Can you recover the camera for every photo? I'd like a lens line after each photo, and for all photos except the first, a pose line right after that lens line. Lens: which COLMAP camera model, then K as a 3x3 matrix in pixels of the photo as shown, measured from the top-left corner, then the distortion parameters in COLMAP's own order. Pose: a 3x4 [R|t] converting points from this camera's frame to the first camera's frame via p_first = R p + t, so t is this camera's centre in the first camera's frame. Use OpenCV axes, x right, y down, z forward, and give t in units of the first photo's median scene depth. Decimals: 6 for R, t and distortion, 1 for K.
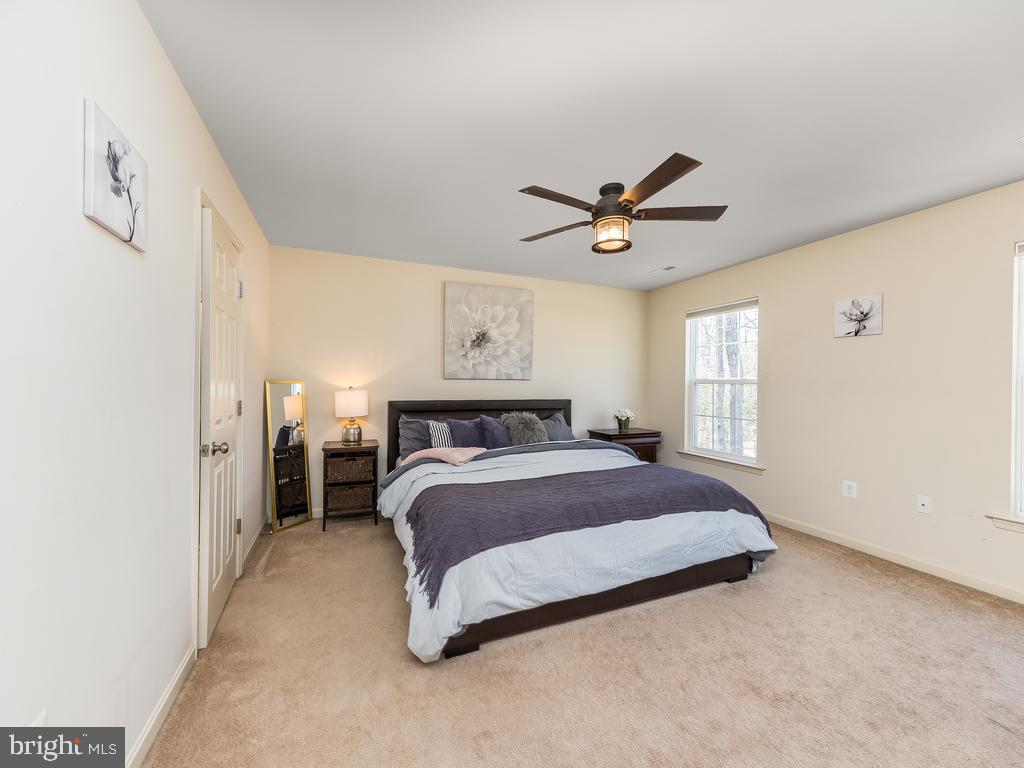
lens RADIAL K [[387.4, 0, 512.0], [0, 387.4, 384.0], [0, 0, 1]] dist [-0.000914, -0.000378]
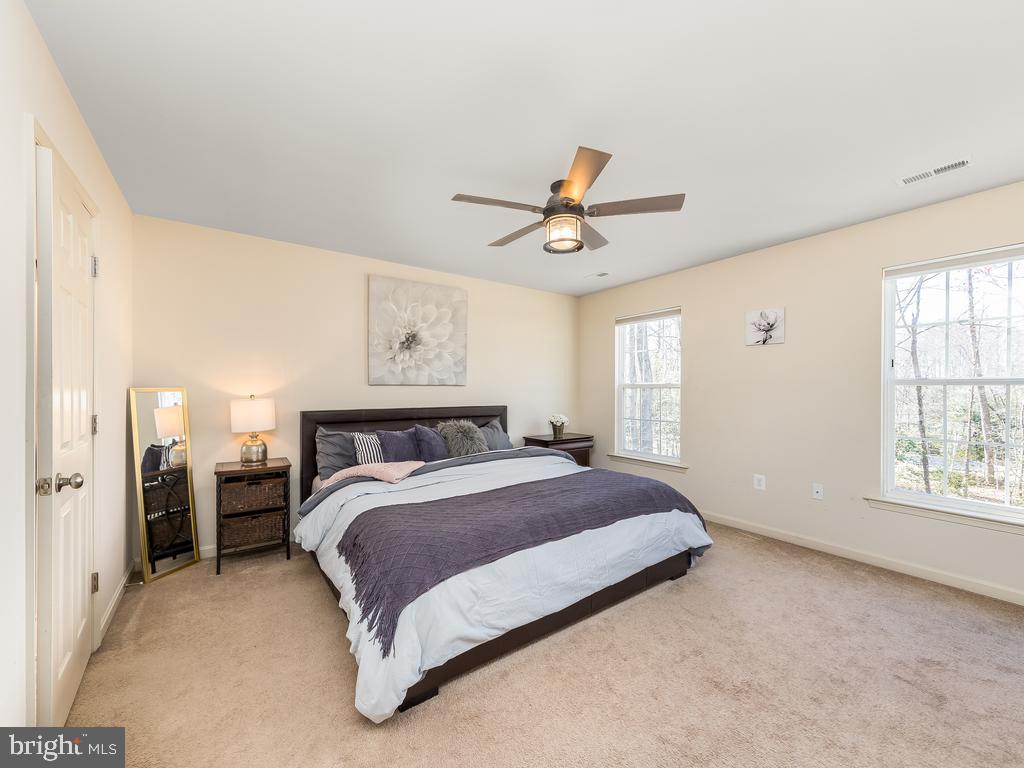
lens RADIAL K [[393.9, 0, 512.4], [0, 393.9, 390.5], [0, 0, 1]] dist [-0.000440, -0.000295]
pose [[0.973091, -0.008651, 0.230261, -0.081152], [0.008214, 0.999962, 0.002856, -0.000394], [-0.230277, -0.000888, 0.973125, 0.064518]]
